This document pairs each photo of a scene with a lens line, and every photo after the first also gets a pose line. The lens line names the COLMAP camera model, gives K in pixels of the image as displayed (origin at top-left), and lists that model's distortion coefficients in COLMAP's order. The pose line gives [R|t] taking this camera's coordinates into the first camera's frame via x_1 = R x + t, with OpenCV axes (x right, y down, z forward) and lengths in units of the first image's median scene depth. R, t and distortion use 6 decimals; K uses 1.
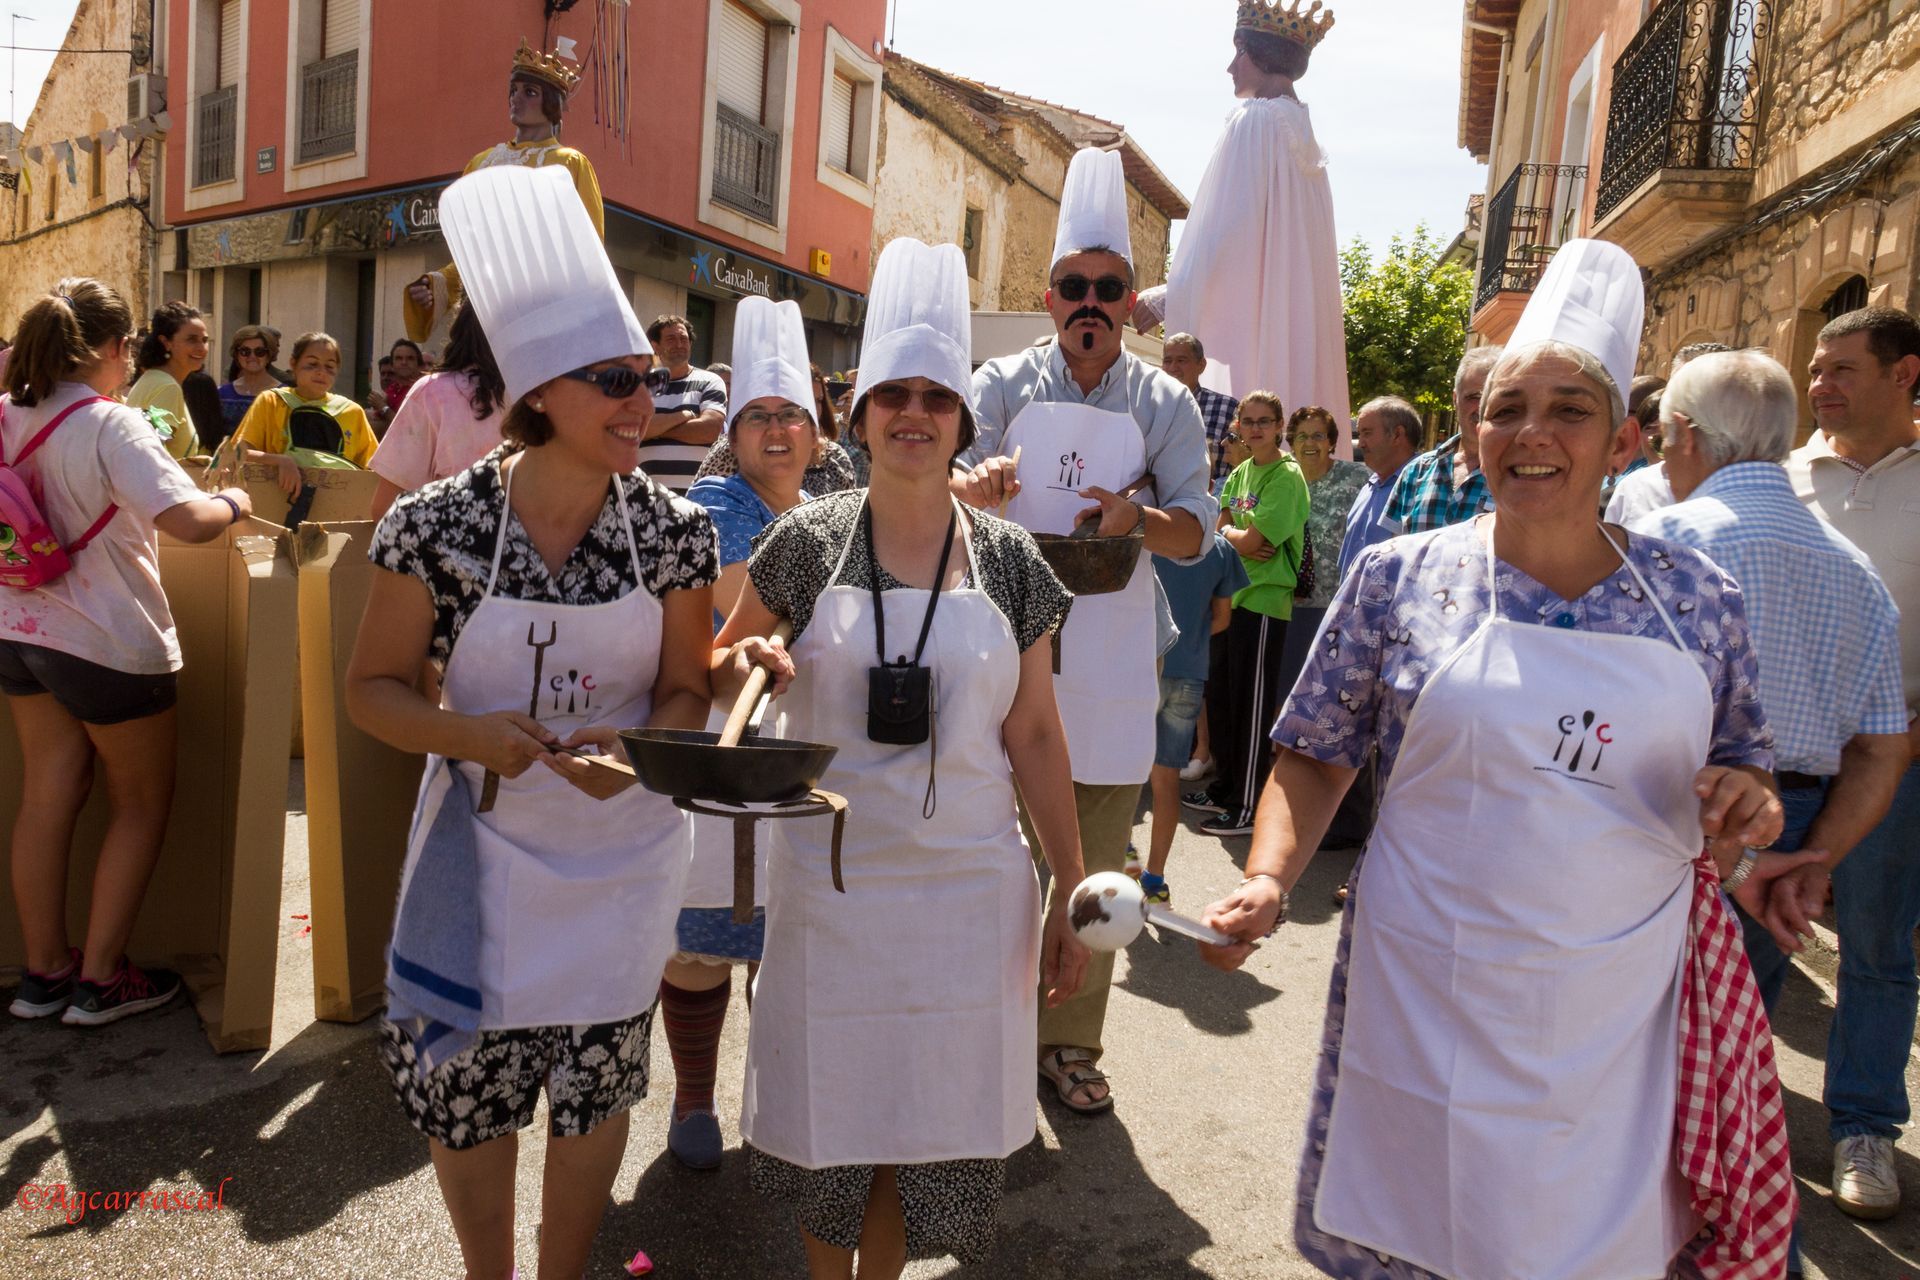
lens RADIAL K [[1528.4, 0, 917.0], [0, 1528.4, 633.3], [0, 0, 1]] dist [0.080270, -0.053861]
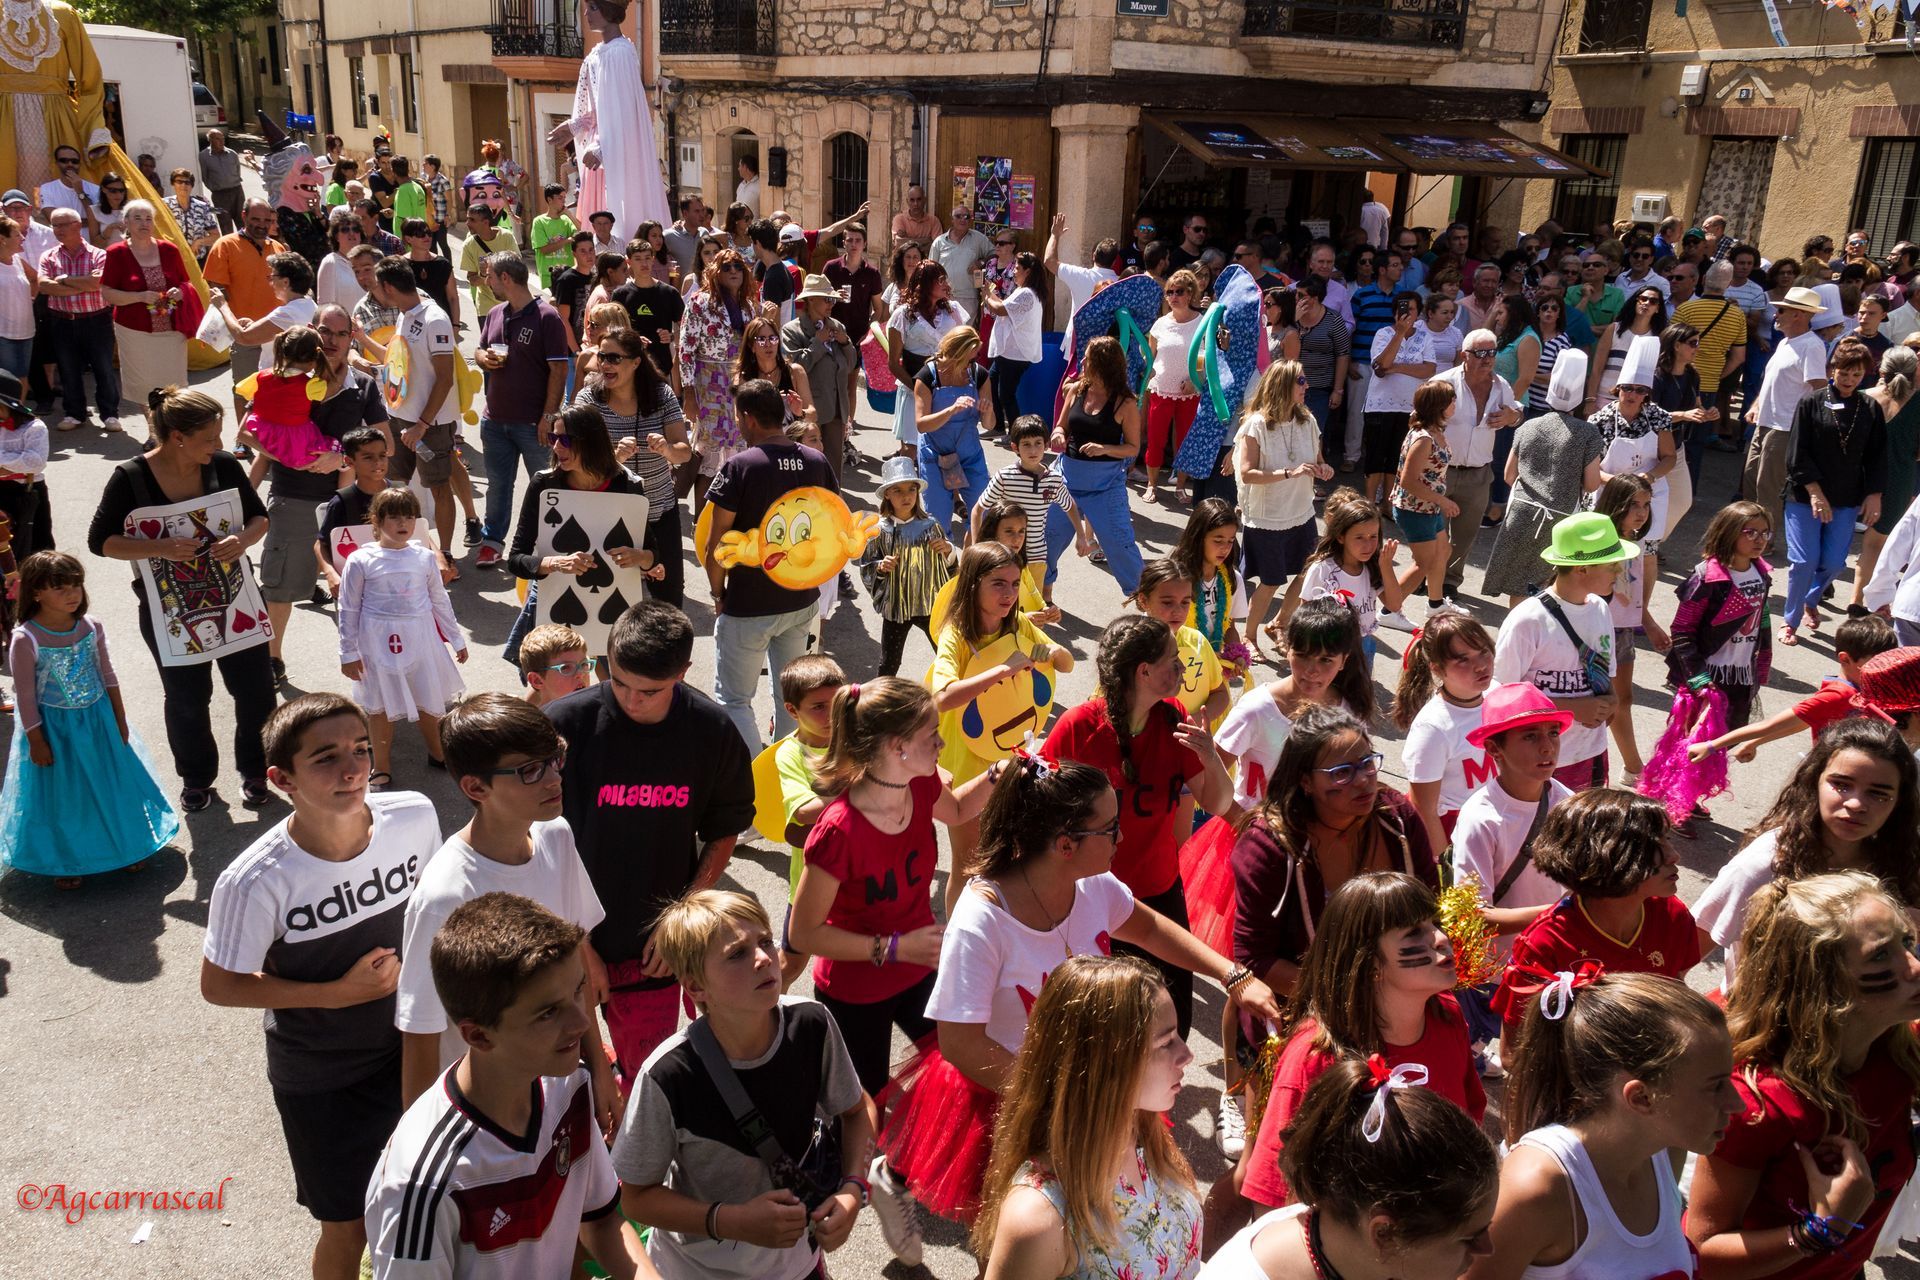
lens RADIAL K [[1528.4, 0, 941.1], [0, 1528.4, 659.6], [0, 0, 1]] dist [0.080270, -0.053861]
pose [[0.660358, -0.288561, 0.693297, -0.401855], [0.086588, 0.946325, 0.311401, -0.065838], [-0.745943, -0.145605, 0.649899, -0.253425]]
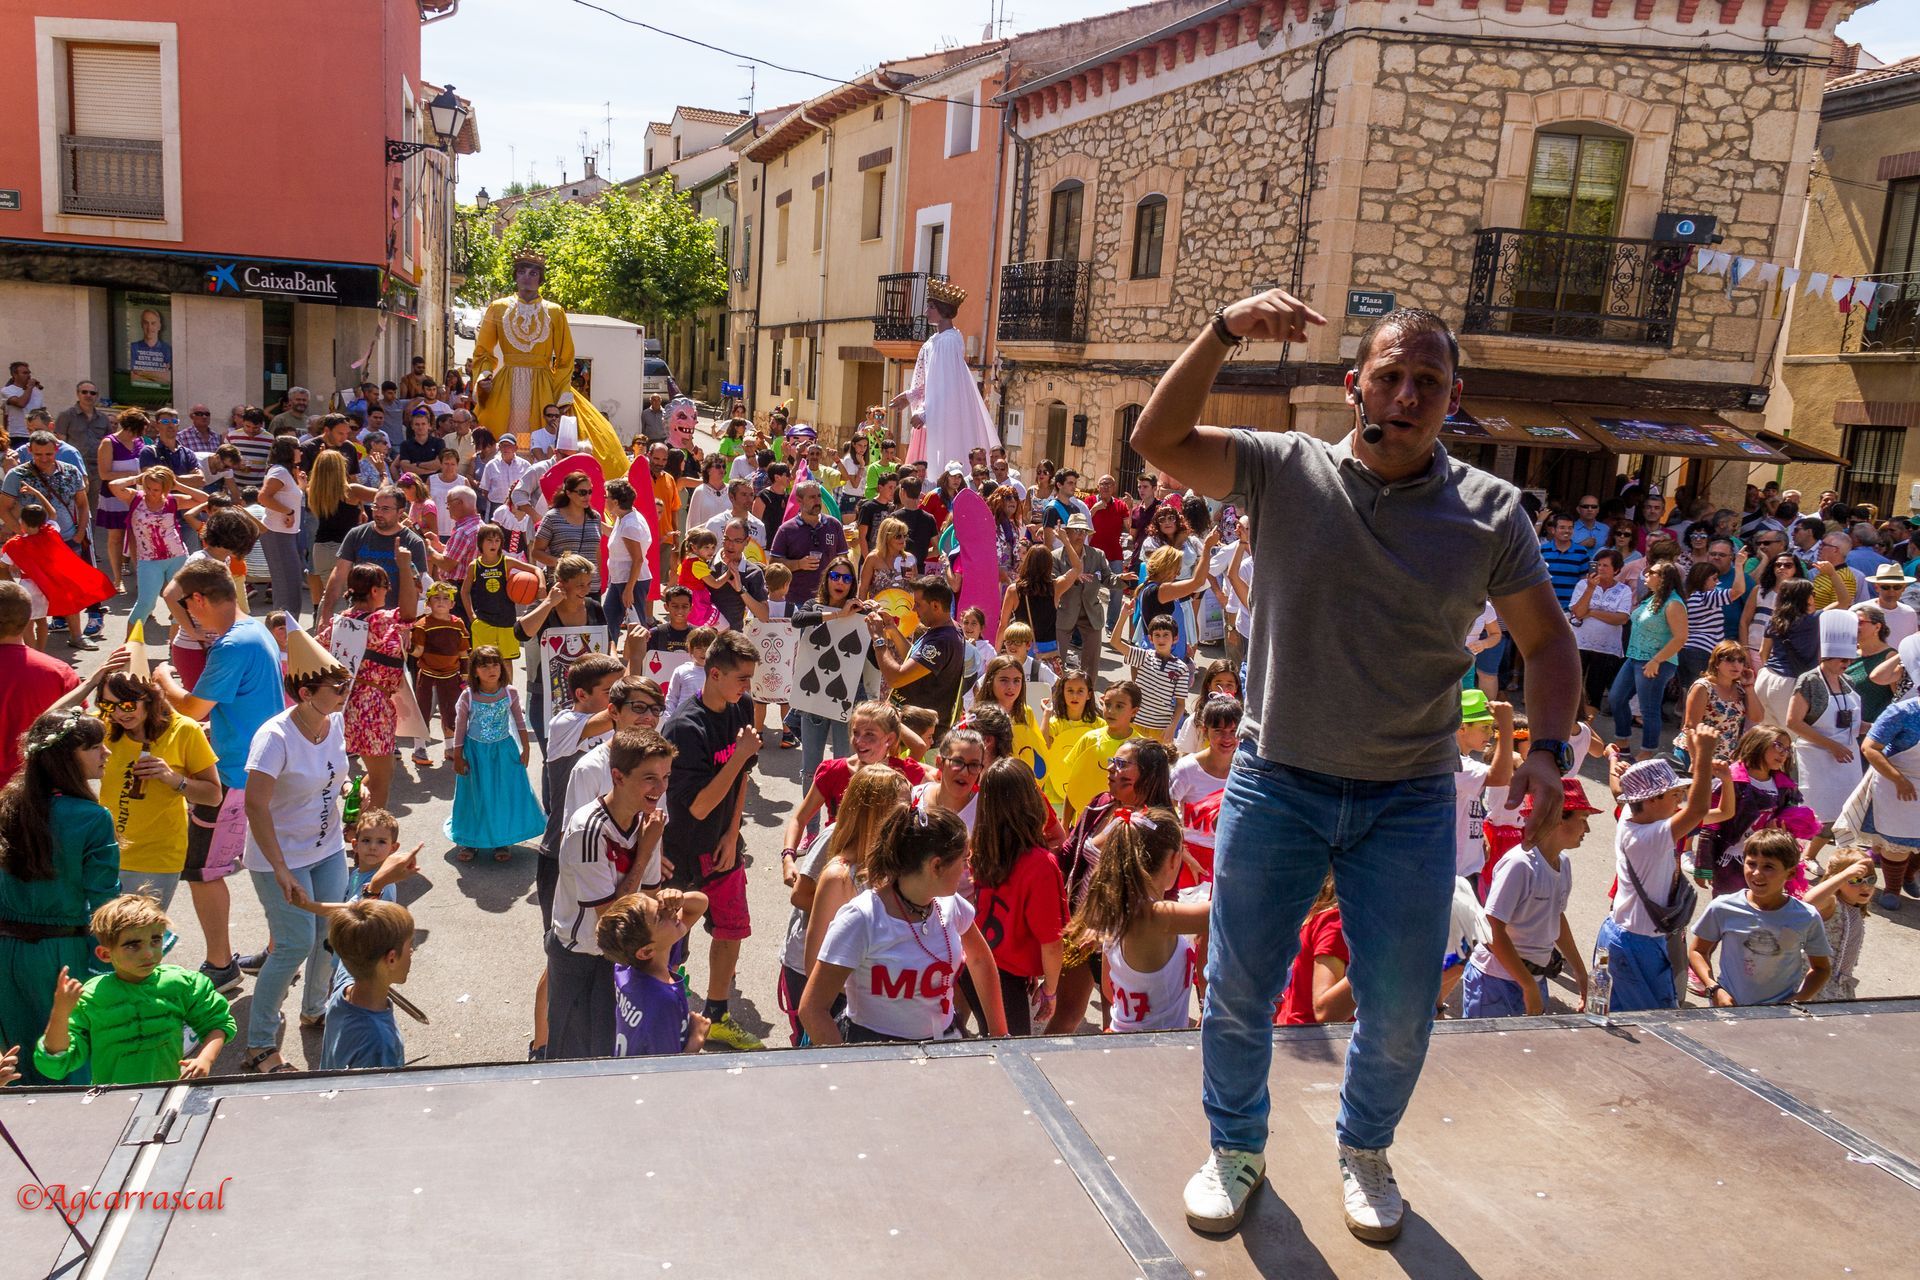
lens RADIAL K [[1538.6, 0, 936.9], [0, 1538.6, 694.1], [0, 0, 1]] dist [0.030607, 0.024223]
pose [[0.825996, -0.132318, 0.547926, -0.446370], [0.055690, 0.986459, 0.154265, -0.056799], [-0.560918, -0.096908, 0.822180, -0.389605]]
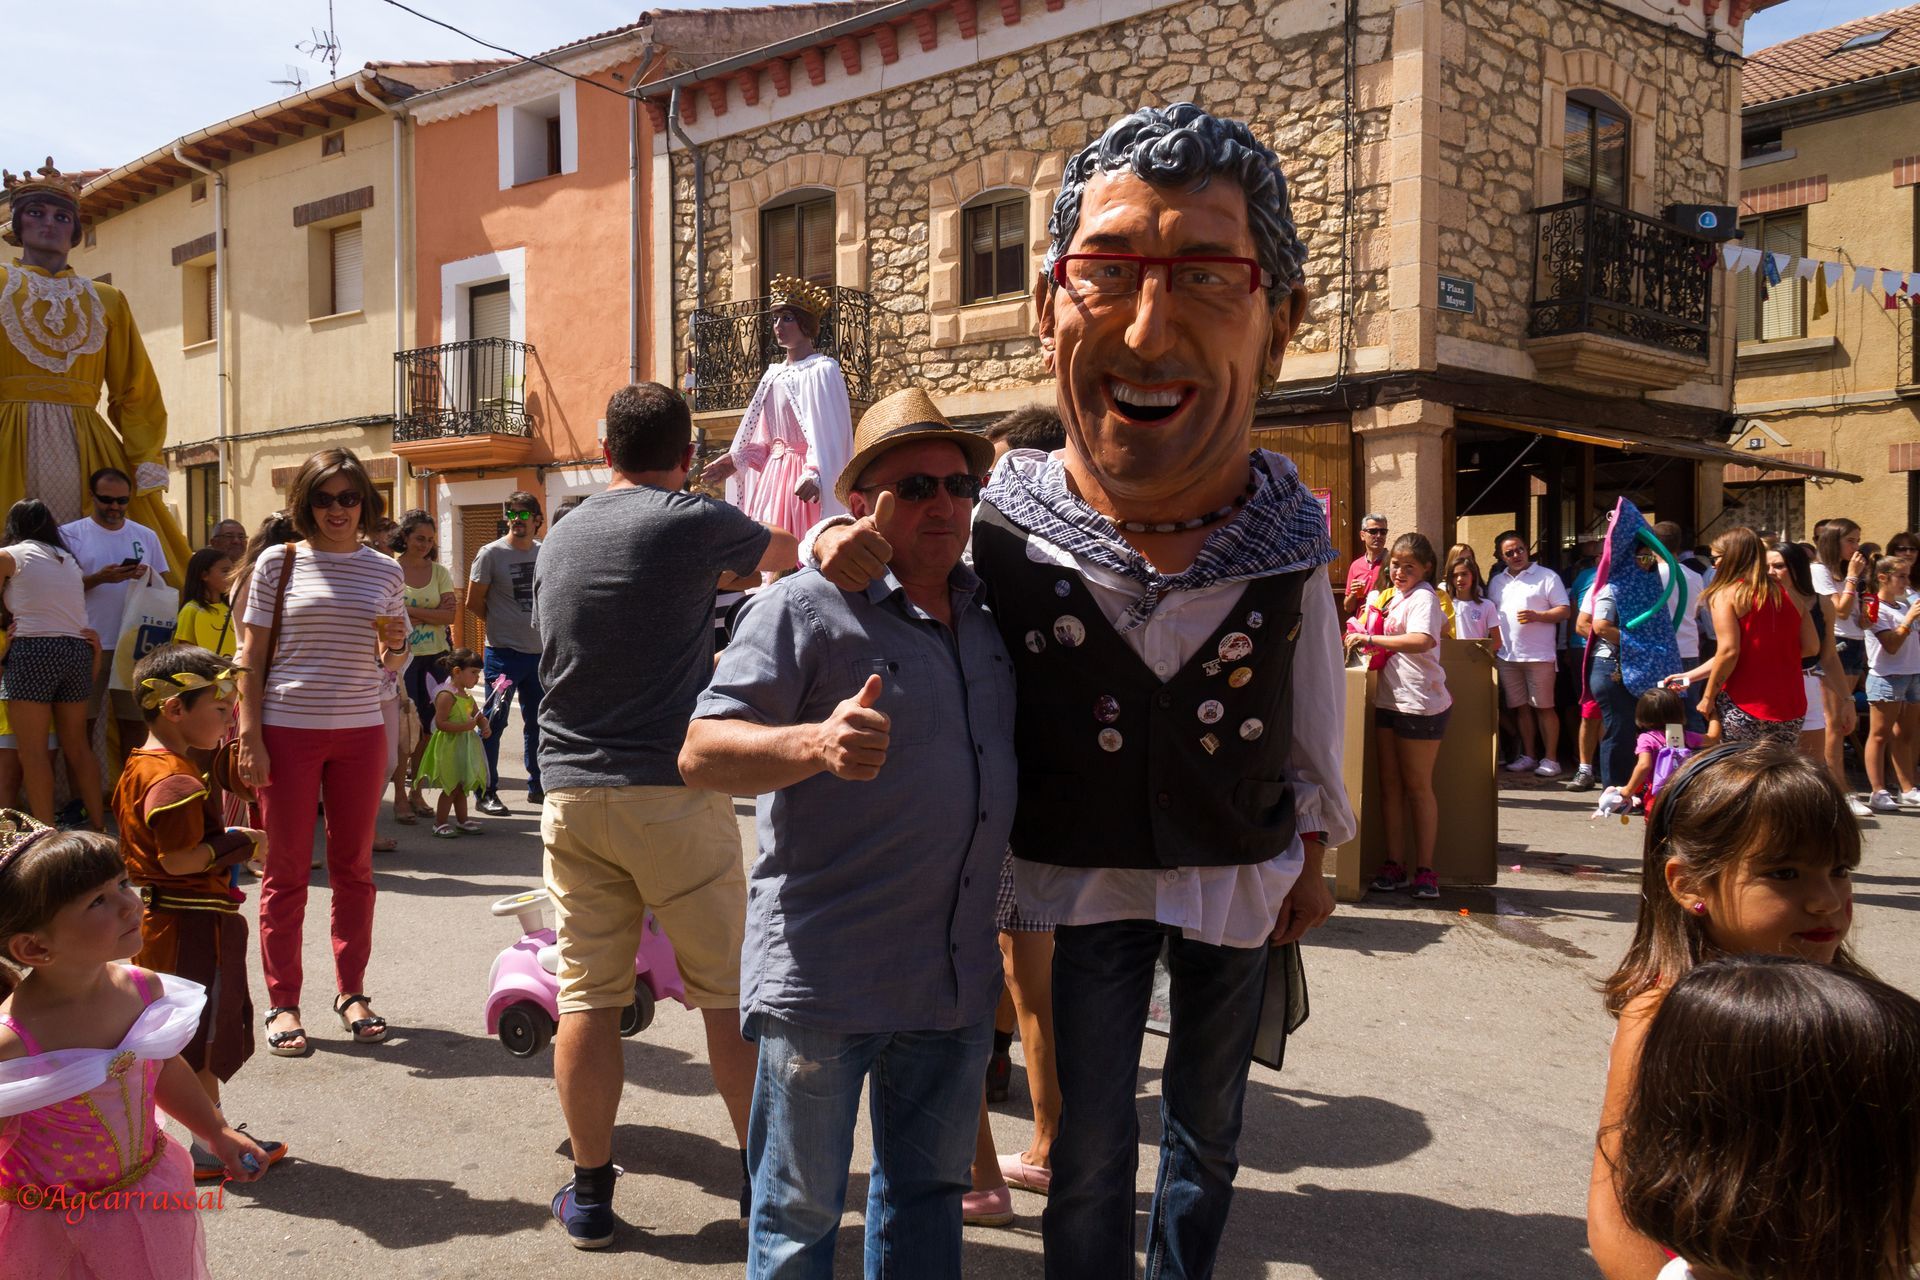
lens RADIAL K [[1528.4, 0, 917.6], [0, 1528.4, 641.4], [0, 0, 1]] dist [0.080270, -0.053861]
pose [[0.424565, -0.092835, 0.900625, -0.432752], [0.123303, 0.991390, 0.044065, -0.039525], [-0.896962, 0.092342, 0.432357, 0.090807]]
